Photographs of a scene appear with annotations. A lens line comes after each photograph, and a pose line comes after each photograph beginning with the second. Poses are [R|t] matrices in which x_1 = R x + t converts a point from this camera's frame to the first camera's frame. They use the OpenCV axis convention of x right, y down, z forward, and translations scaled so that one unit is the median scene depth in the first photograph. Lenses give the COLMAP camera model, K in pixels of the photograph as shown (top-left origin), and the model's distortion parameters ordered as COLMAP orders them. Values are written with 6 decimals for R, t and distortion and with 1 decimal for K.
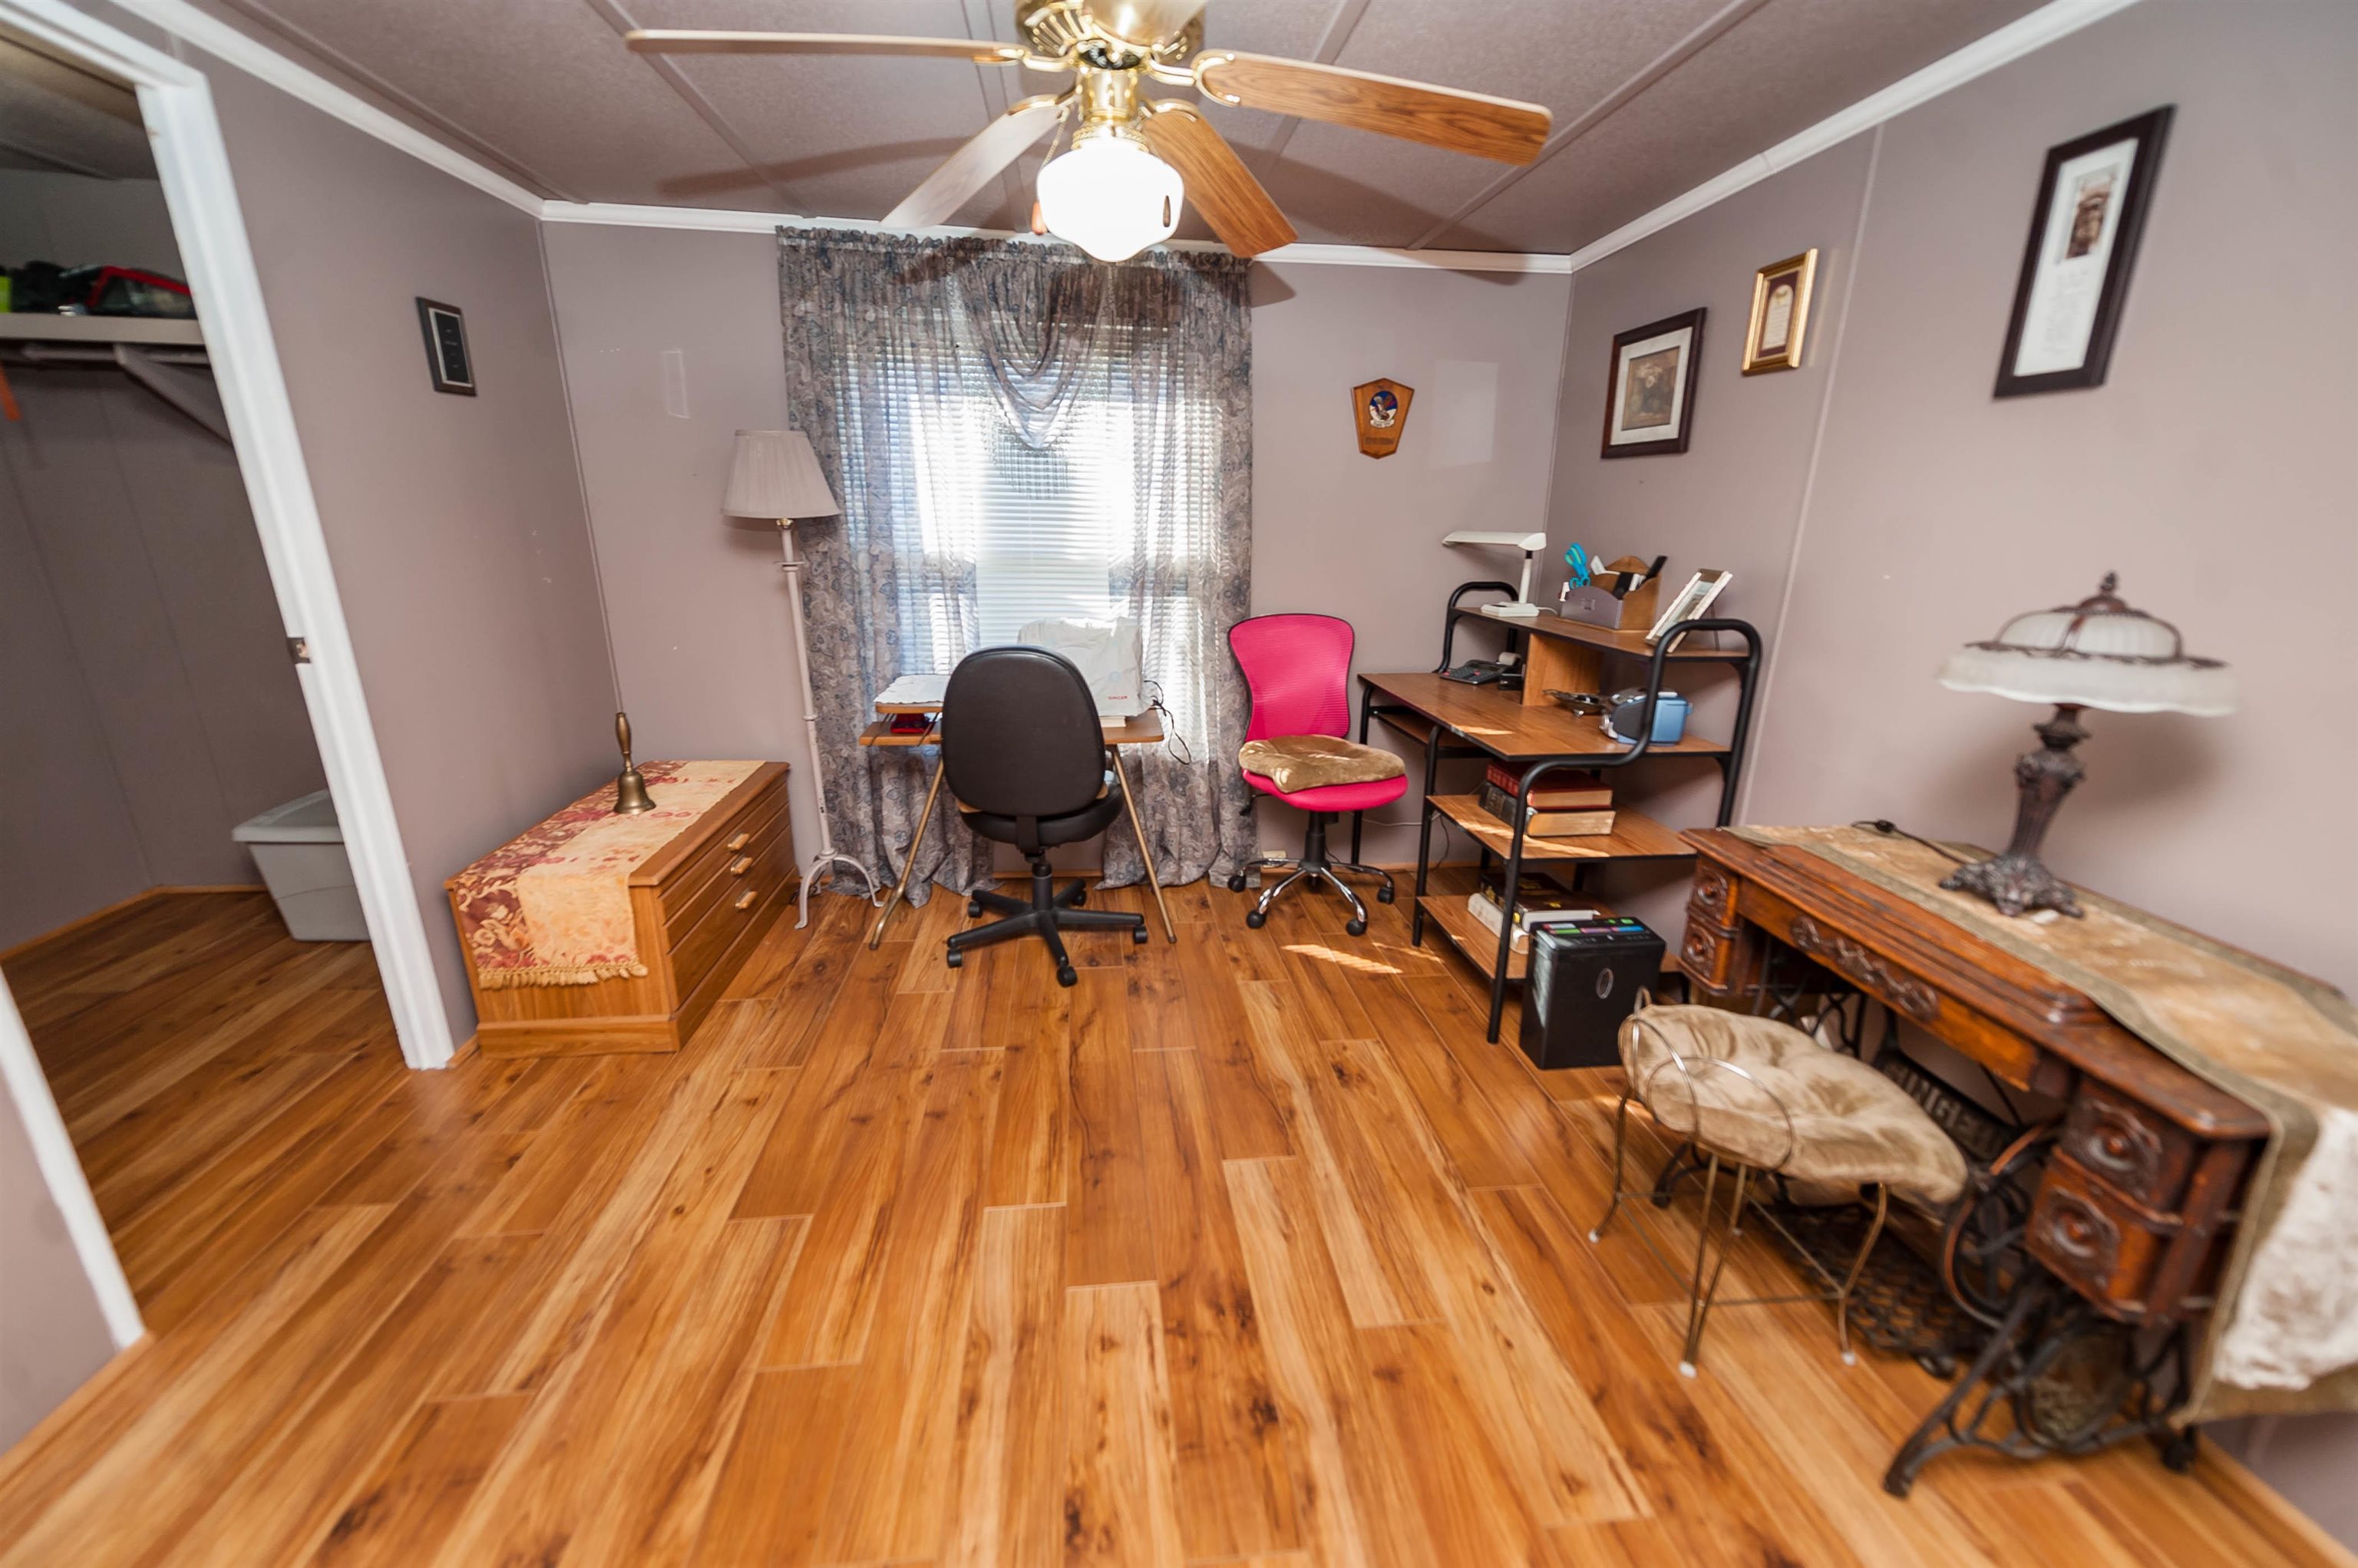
lens RADIAL K [[922.0, 0, 1173.9], [0, 922.0, 779.2], [0, 0, 1]] dist [0.016116, -0.006308]
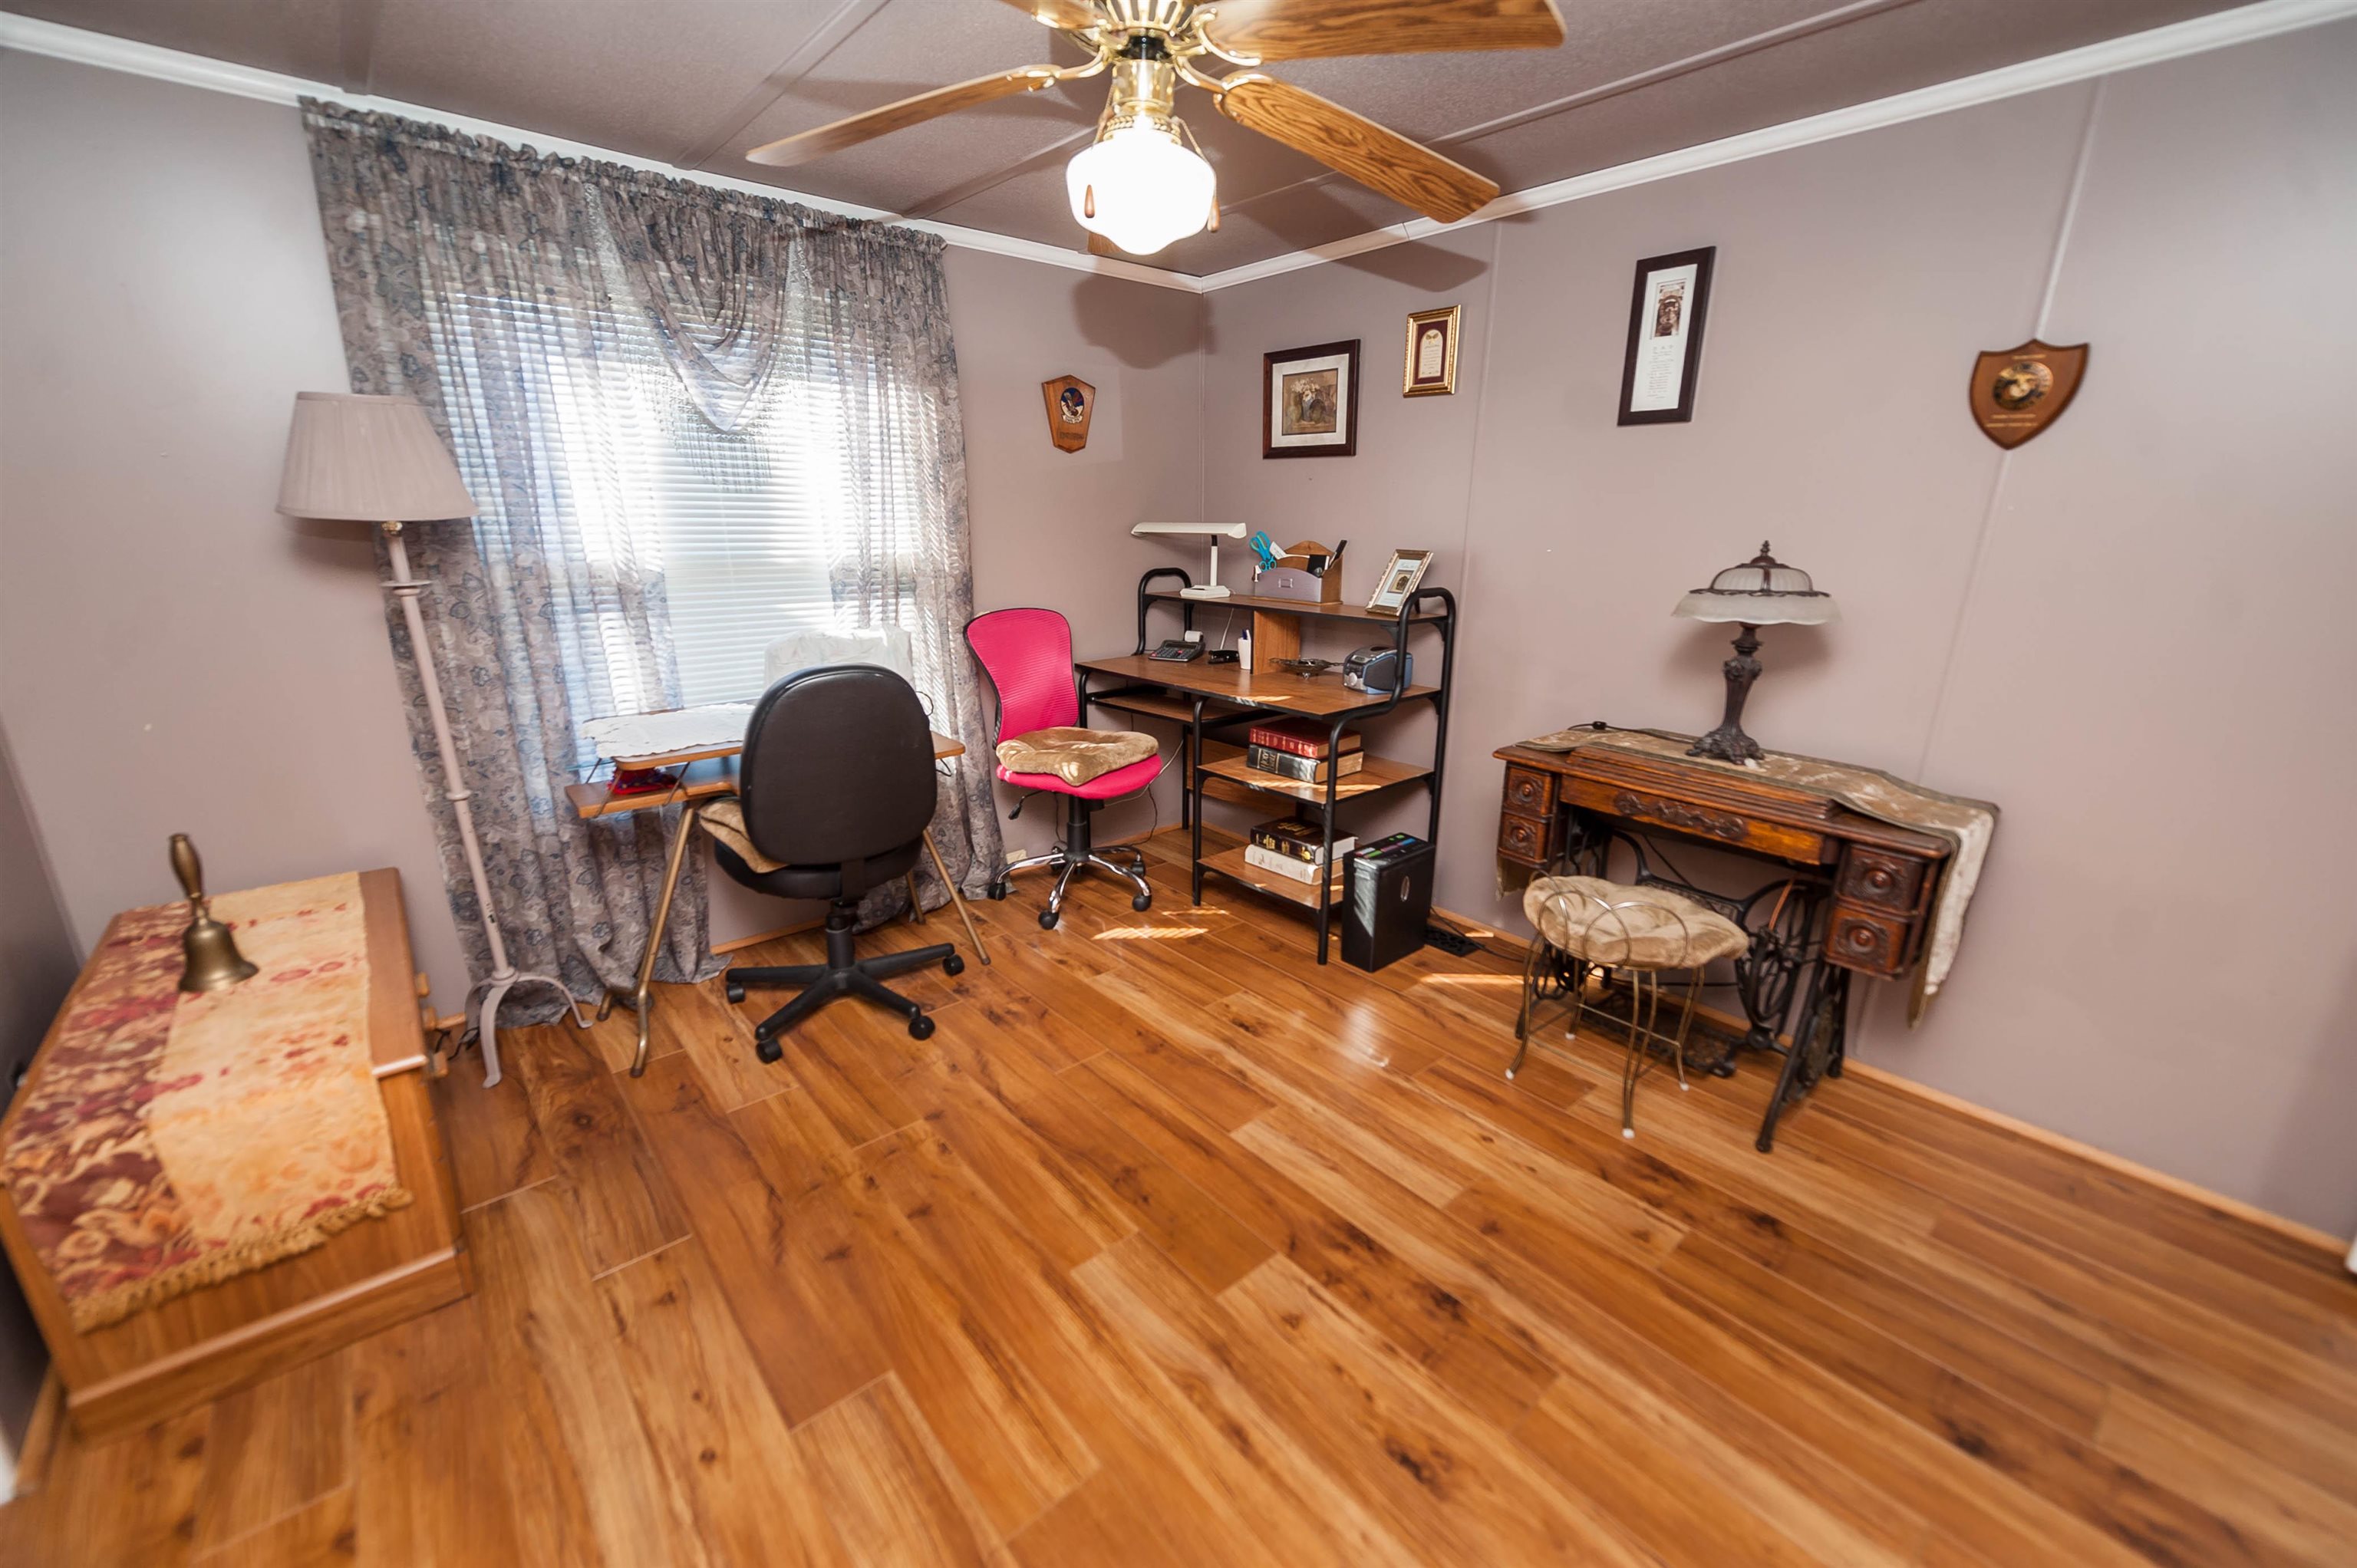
lens RADIAL K [[935.1, 0, 1173.1], [0, 935.1, 772.4], [0, 0, 1]] dist [0.016387, -0.006918]
pose [[0.828756, -0.161371, 0.535838, -0.360114], [0.161739, 0.985728, 0.046705, -0.032652], [-0.535727, 0.047959, 0.843028, 0.093445]]
